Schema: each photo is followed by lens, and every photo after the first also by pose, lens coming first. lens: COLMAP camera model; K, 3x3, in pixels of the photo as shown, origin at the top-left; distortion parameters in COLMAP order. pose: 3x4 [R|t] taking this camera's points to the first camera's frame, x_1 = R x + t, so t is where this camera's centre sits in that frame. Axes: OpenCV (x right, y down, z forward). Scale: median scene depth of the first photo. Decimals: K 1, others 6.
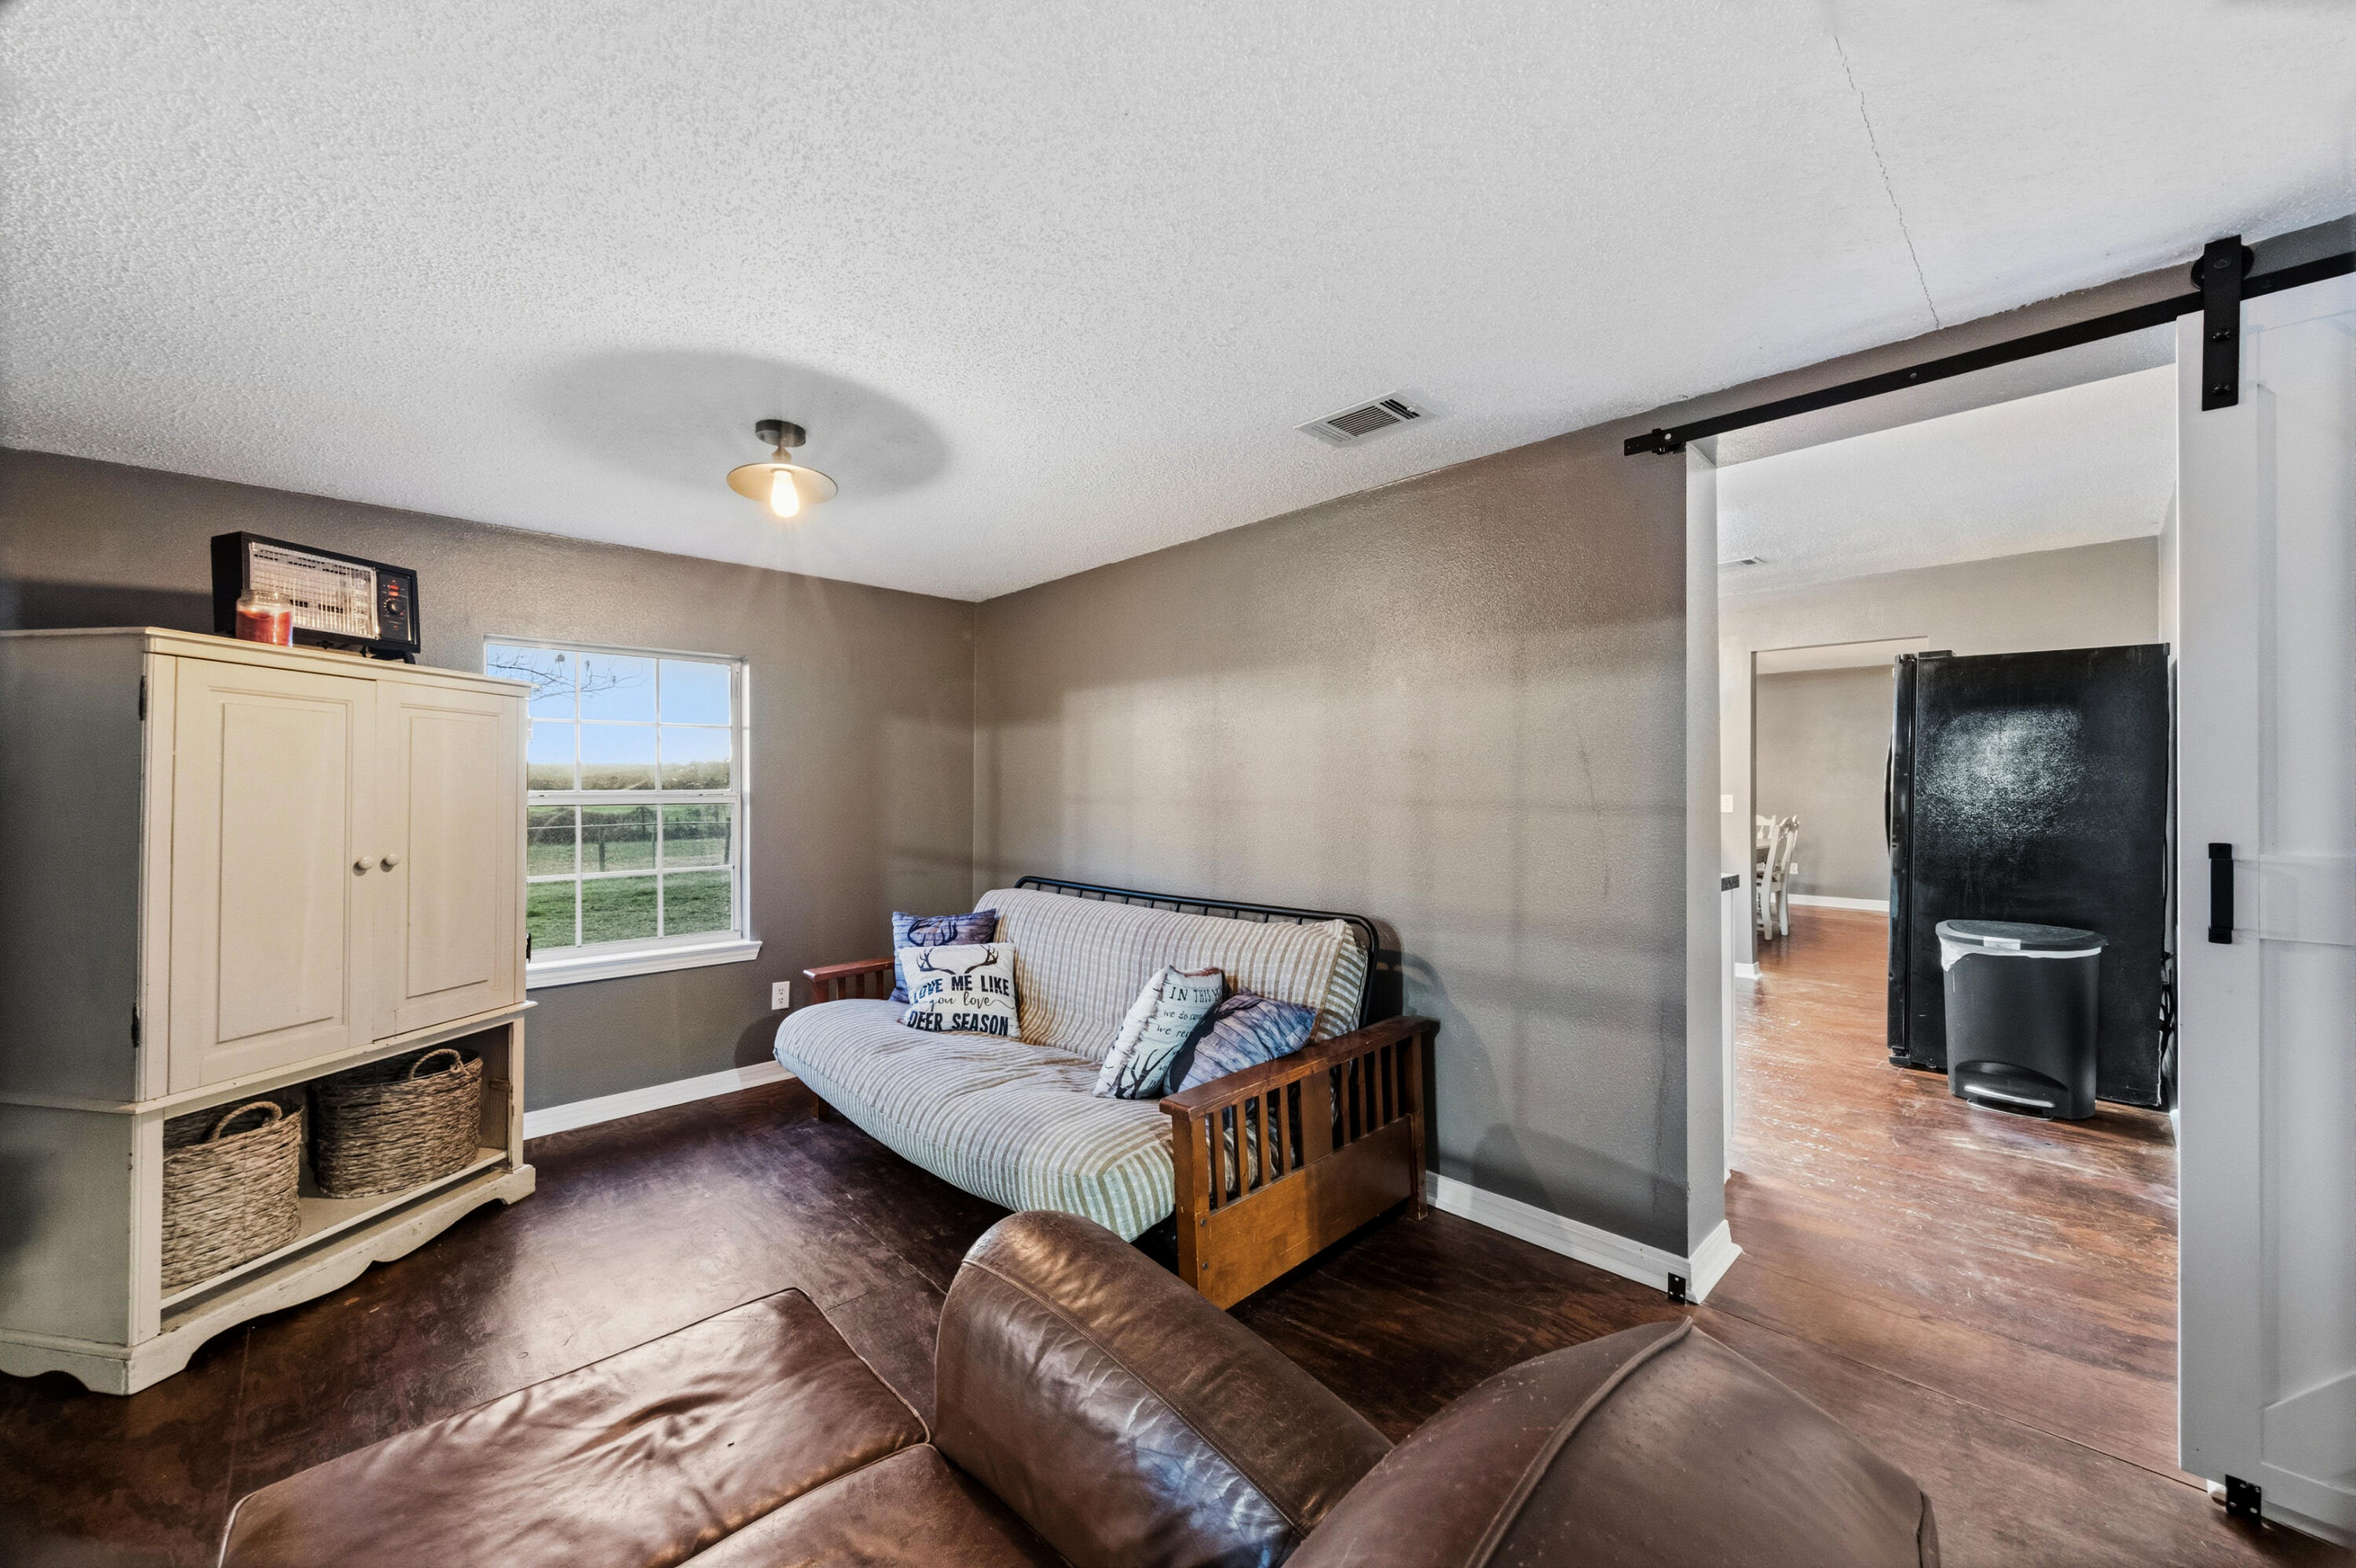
lens RADIAL K [[912.5, 0, 1178.7], [0, 912.5, 792.3], [0, 0, 1]] dist [-0.000521, -0.000309]
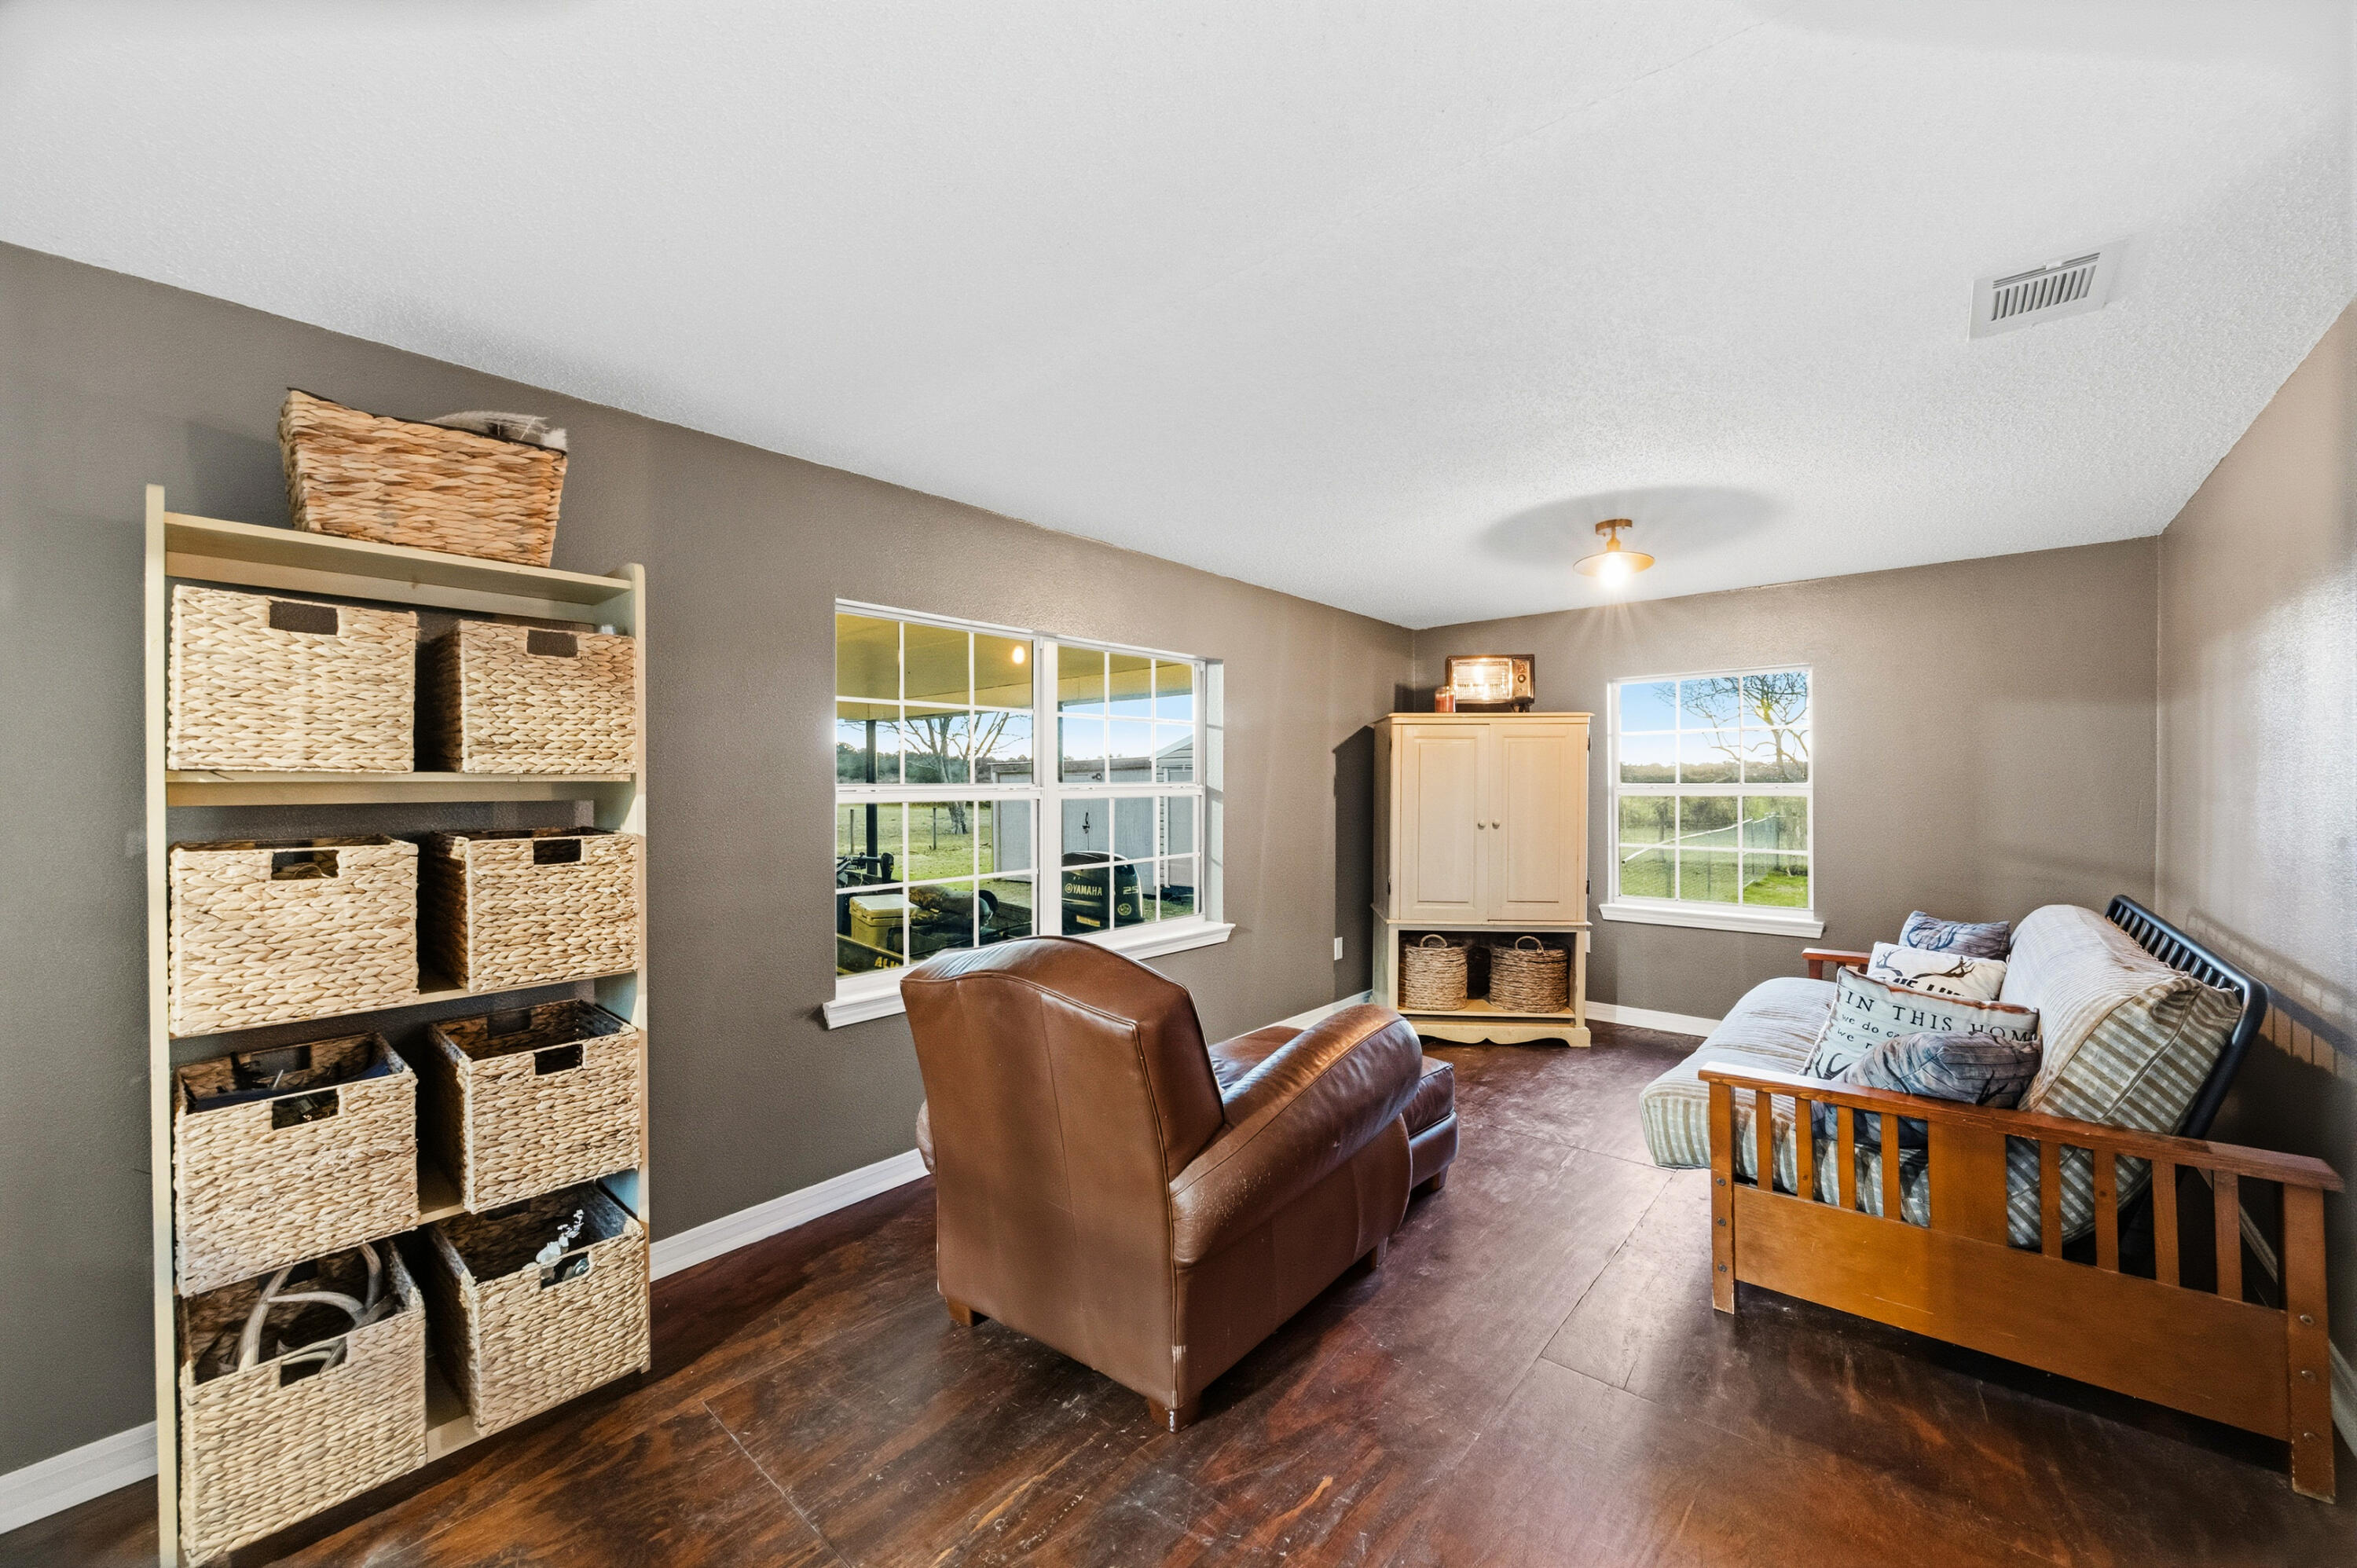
lens RADIAL K [[912.9, 0, 1179.2], [0, 912.9, 792.3], [0, 0, 1]] dist [-0.000521, -0.000309]
pose [[0.066697, 0.008272, -0.997739, 0.860591], [-0.001856, 0.999965, 0.008166, -0.001516], [0.997772, 0.001307, 0.066710, 0.227281]]
